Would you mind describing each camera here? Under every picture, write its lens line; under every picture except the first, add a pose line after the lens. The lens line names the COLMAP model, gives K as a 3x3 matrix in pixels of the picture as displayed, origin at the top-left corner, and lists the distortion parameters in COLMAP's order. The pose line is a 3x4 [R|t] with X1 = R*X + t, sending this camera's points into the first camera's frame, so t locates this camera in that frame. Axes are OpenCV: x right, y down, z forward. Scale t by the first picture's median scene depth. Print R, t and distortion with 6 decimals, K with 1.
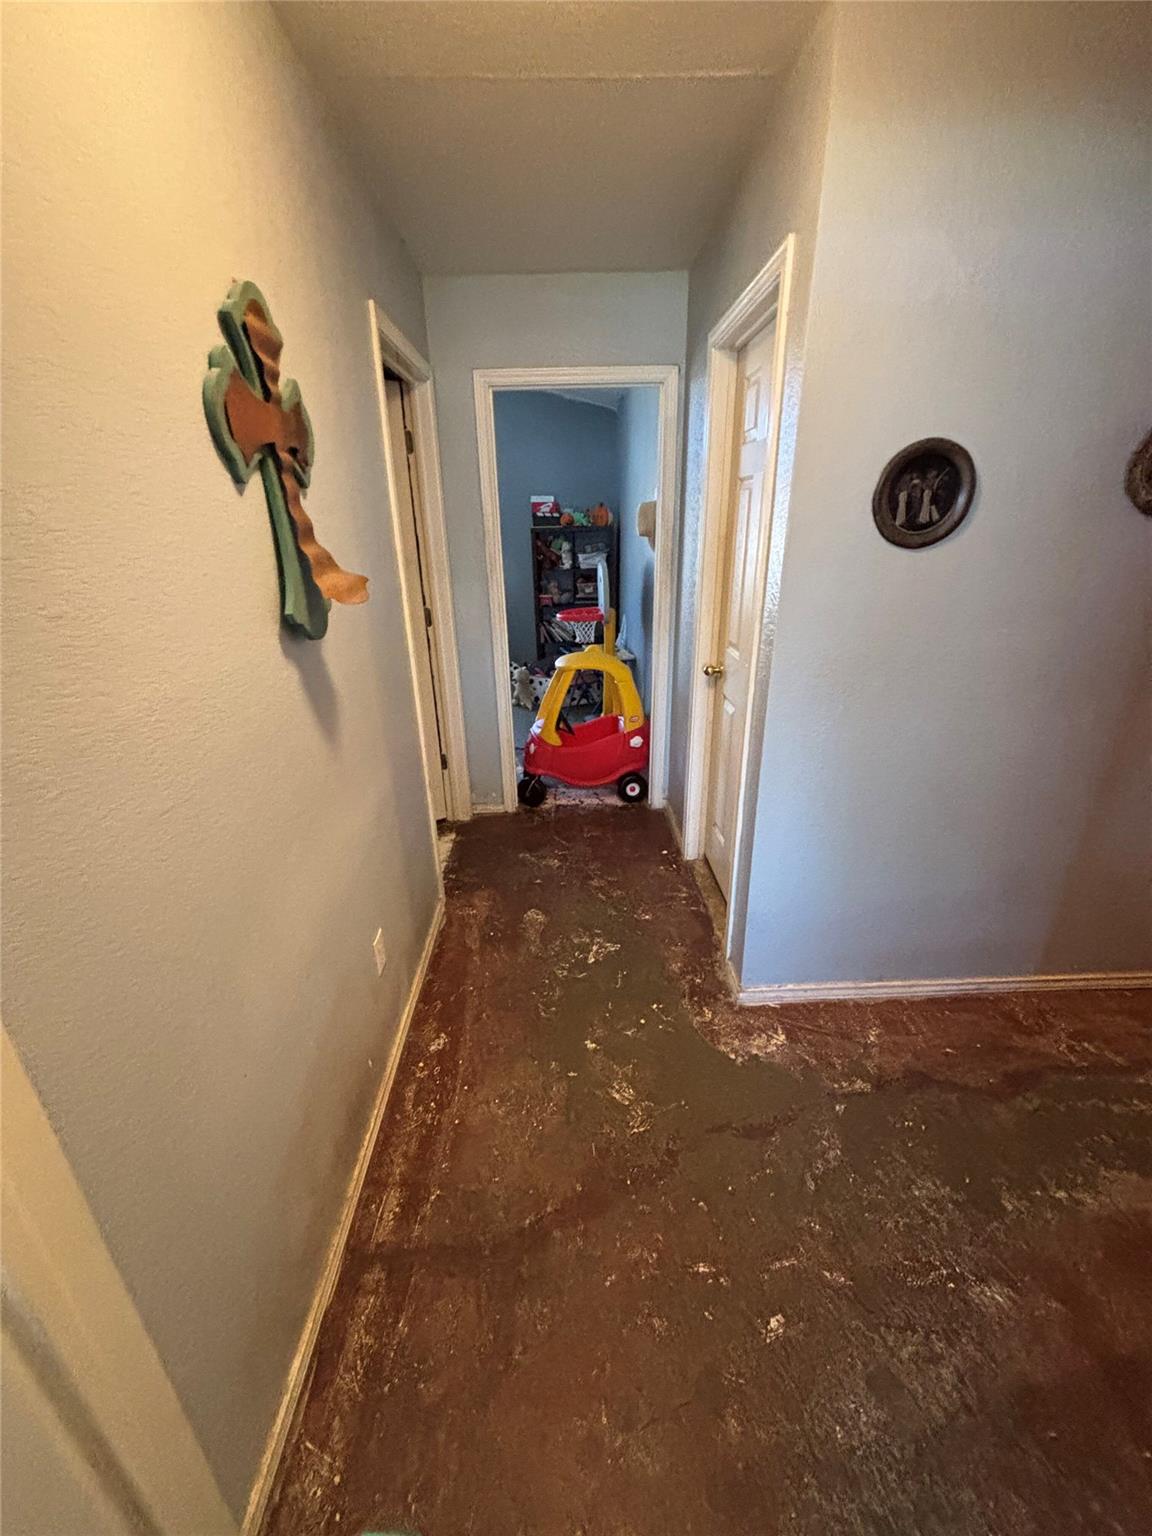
lens RADIAL K [[617.1, 0, 579.3], [0, 617.1, 765.5], [0, 0, 1]] dist [-0.002518, 0.000709]
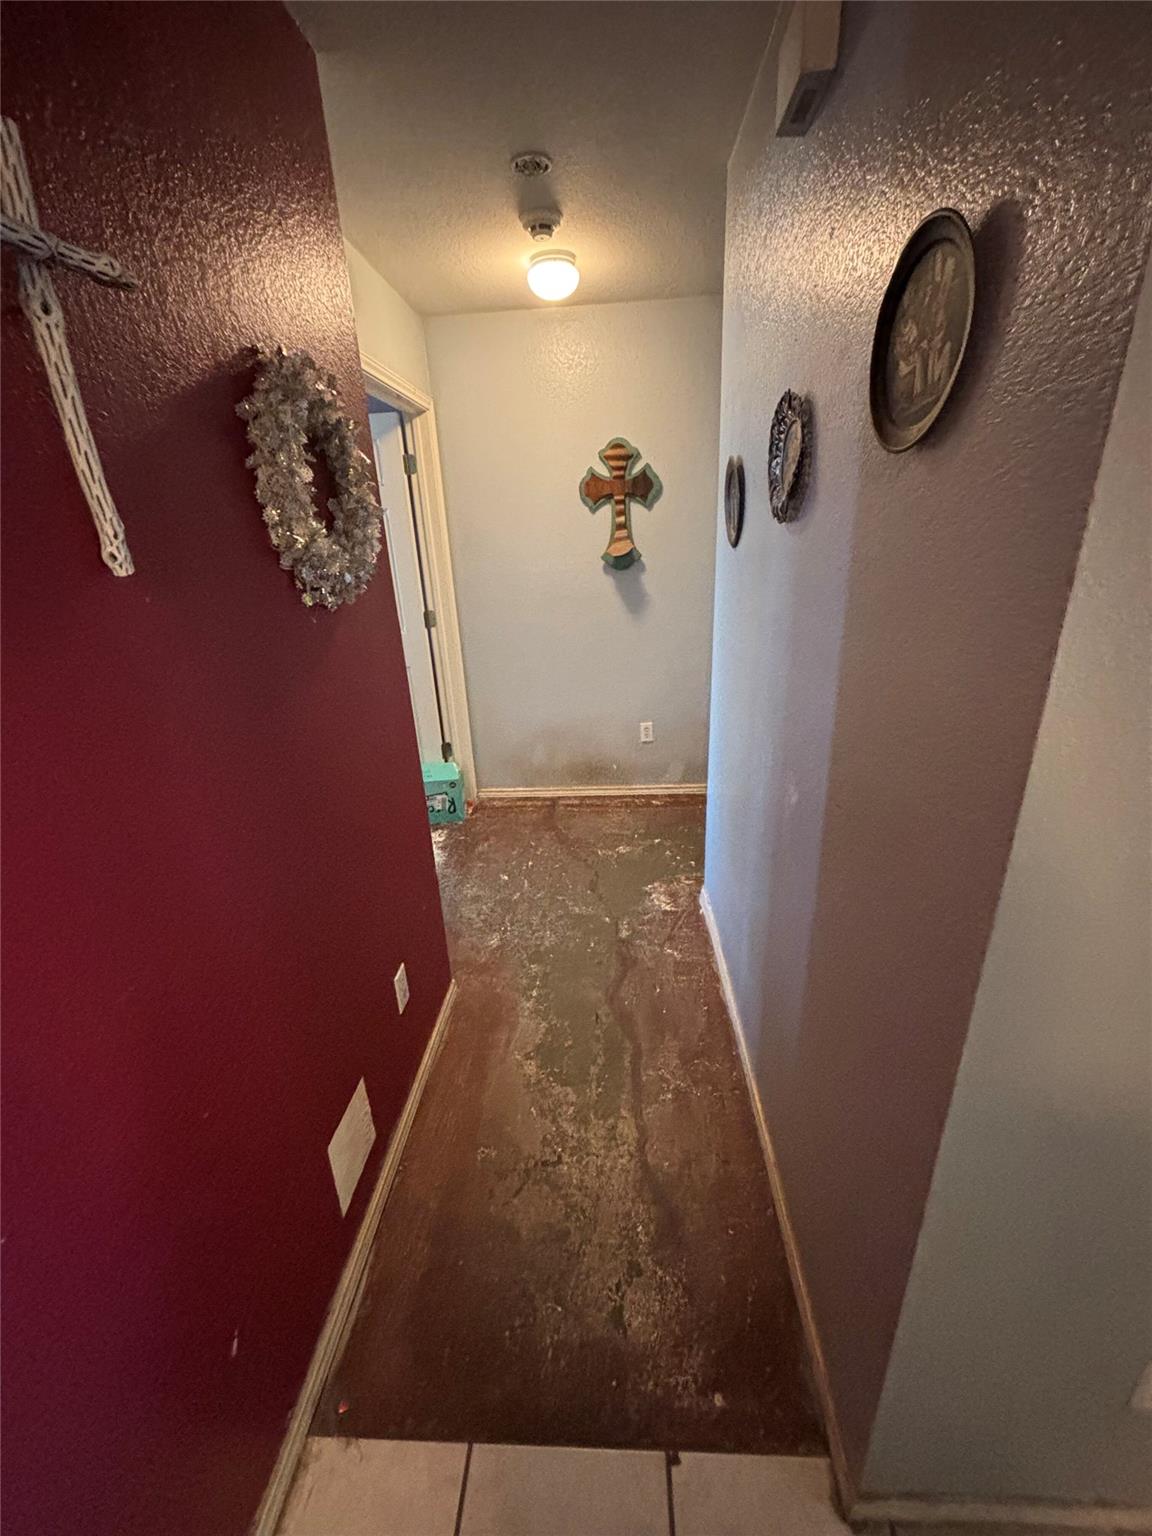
lens RADIAL K [[617.1, 0, 579.3], [0, 617.1, 765.5], [0, 0, 1]] dist [-0.002518, 0.000709]
pose [[-0.078901, 0.378786, -0.922115, 1.655377], [-0.320826, 0.866138, 0.383243, -0.320802], [0.943846, 0.326077, 0.053185, 0.726896]]
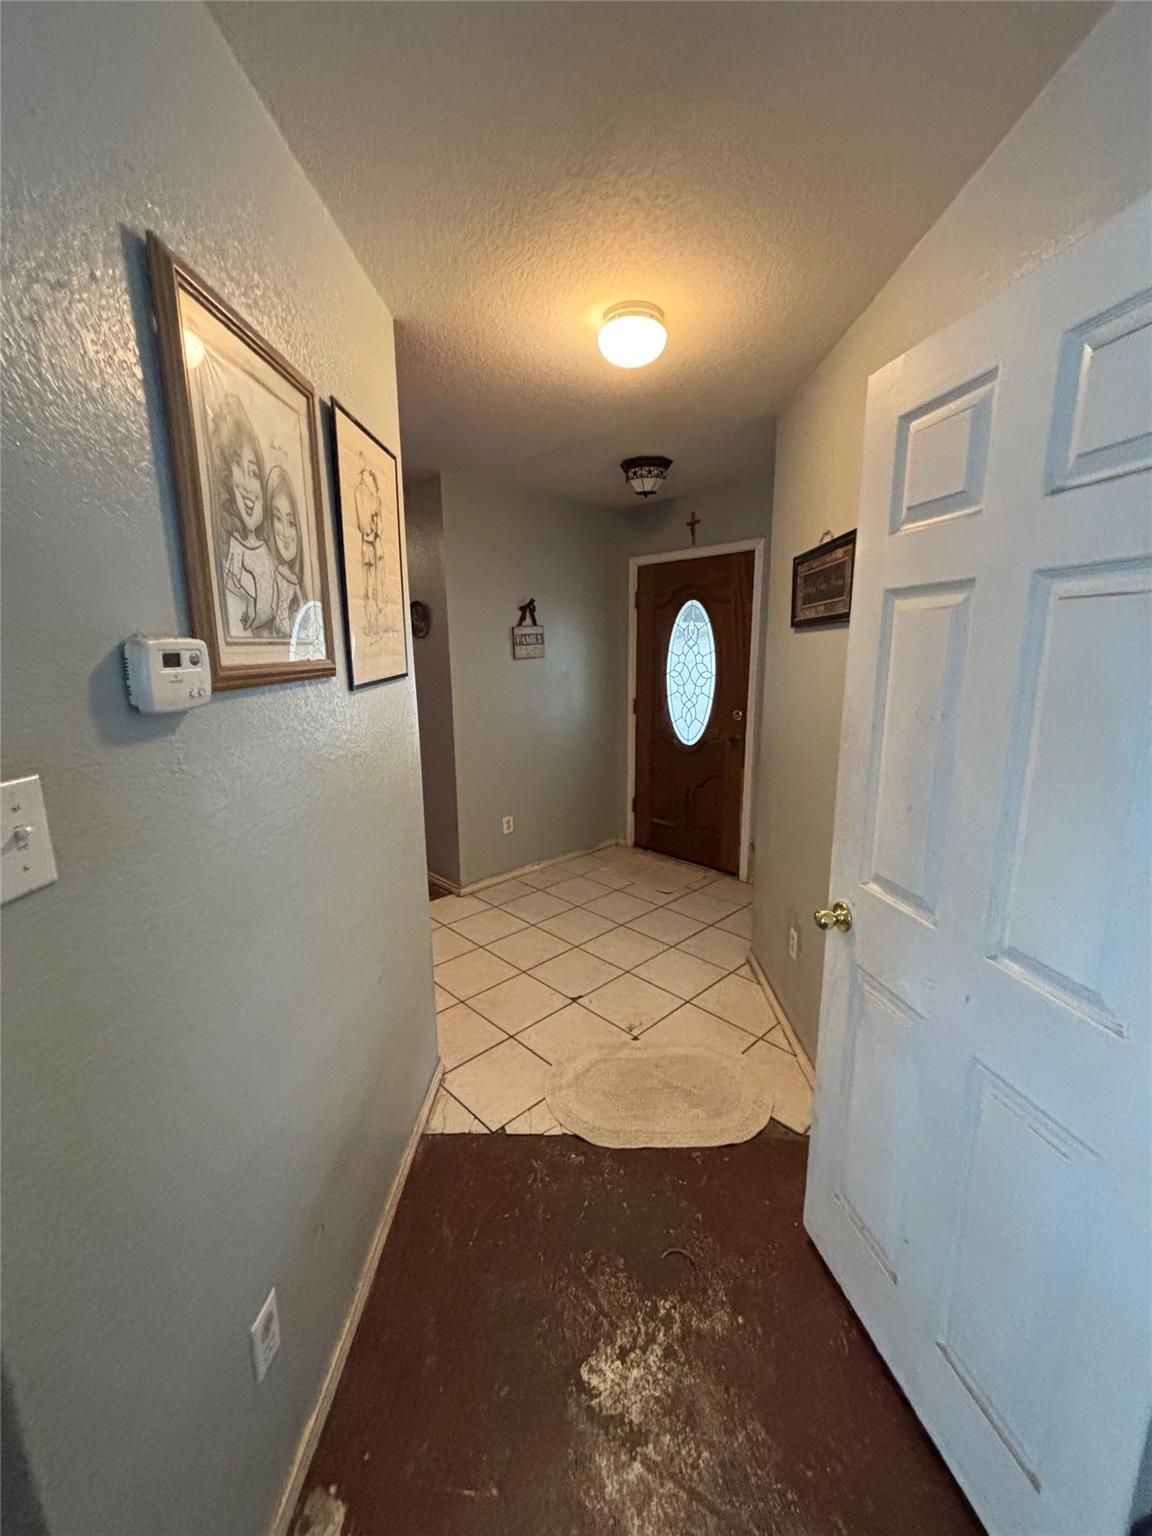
lens RADIAL K [[618.3, 0, 576.0], [0, 618.3, 768.0], [0, 0, 1]] dist [-0.001582, 0.003516]
pose [[0.668690, 0.155403, -0.727120, 3.219156], [-0.273478, 0.960770, -0.046162, -0.024375], [0.691422, 0.229720, 0.684956, -0.134003]]
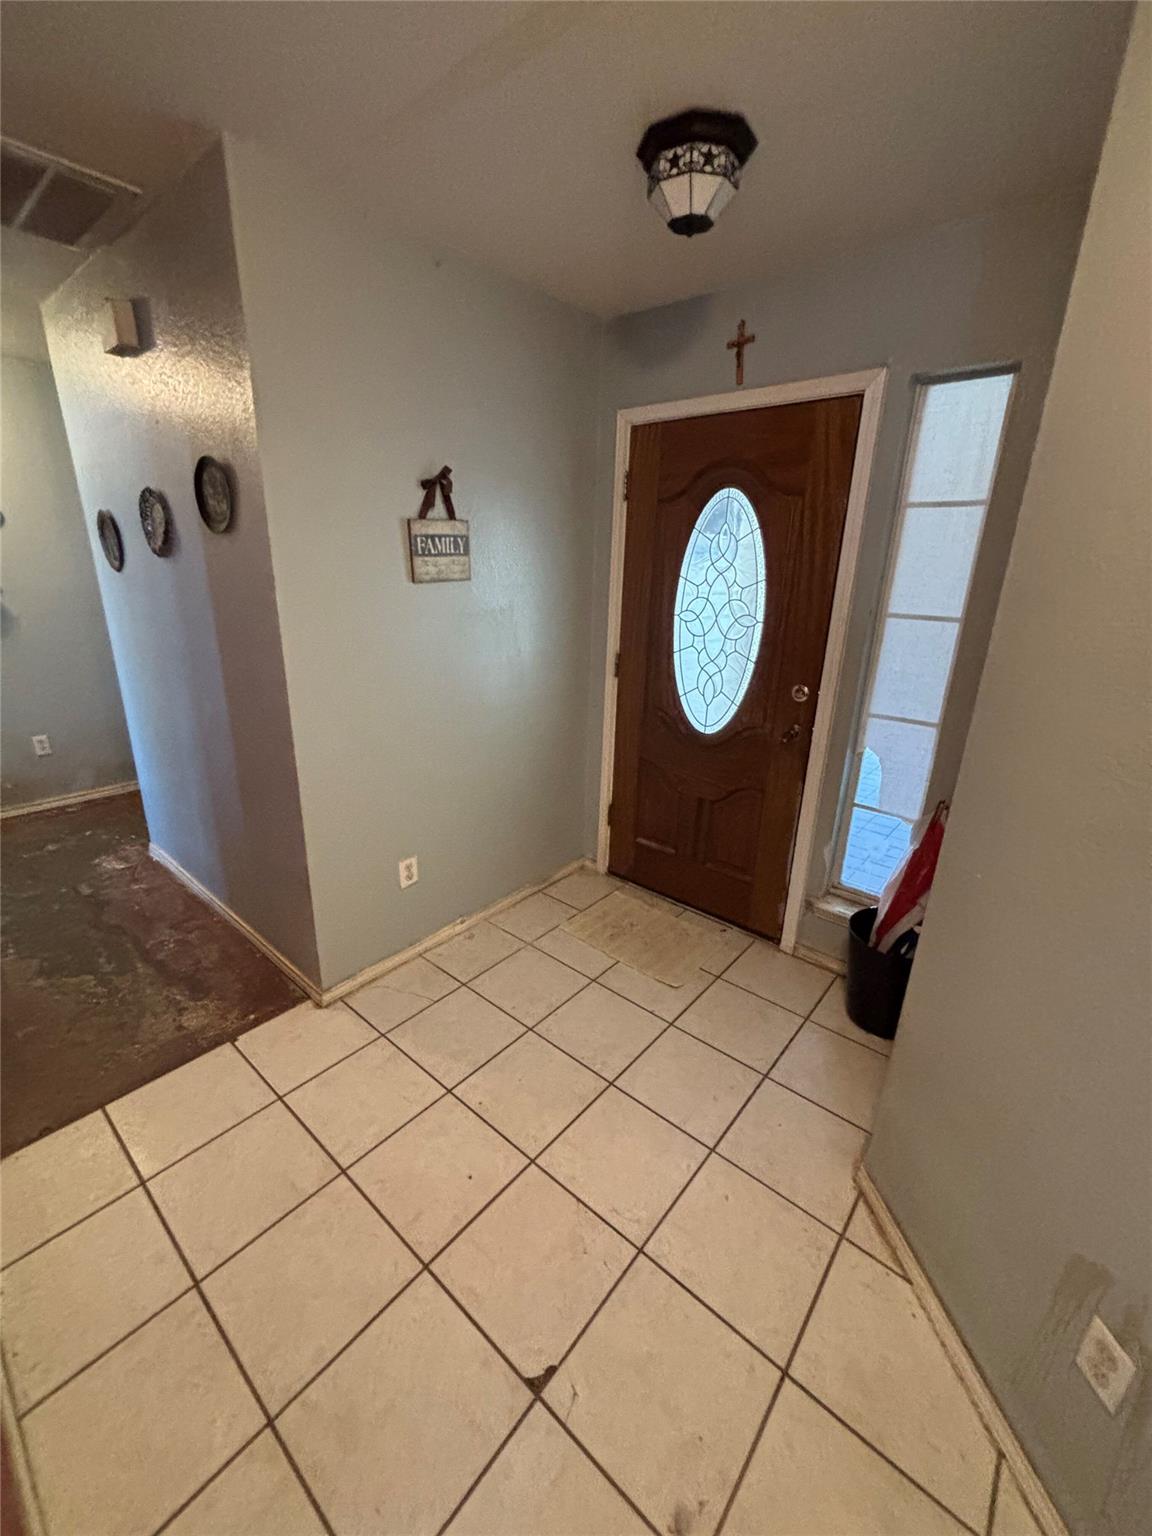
lens RADIAL K [[617.1, 0, 579.3], [0, 617.1, 765.5], [0, 0, 1]] dist [-0.002518, 0.000709]
pose [[0.744025, 0.245109, -0.621569, 2.441630], [-0.283309, 0.958246, 0.038750, -0.245407], [0.605114, 0.147265, 0.782400, 0.474142]]
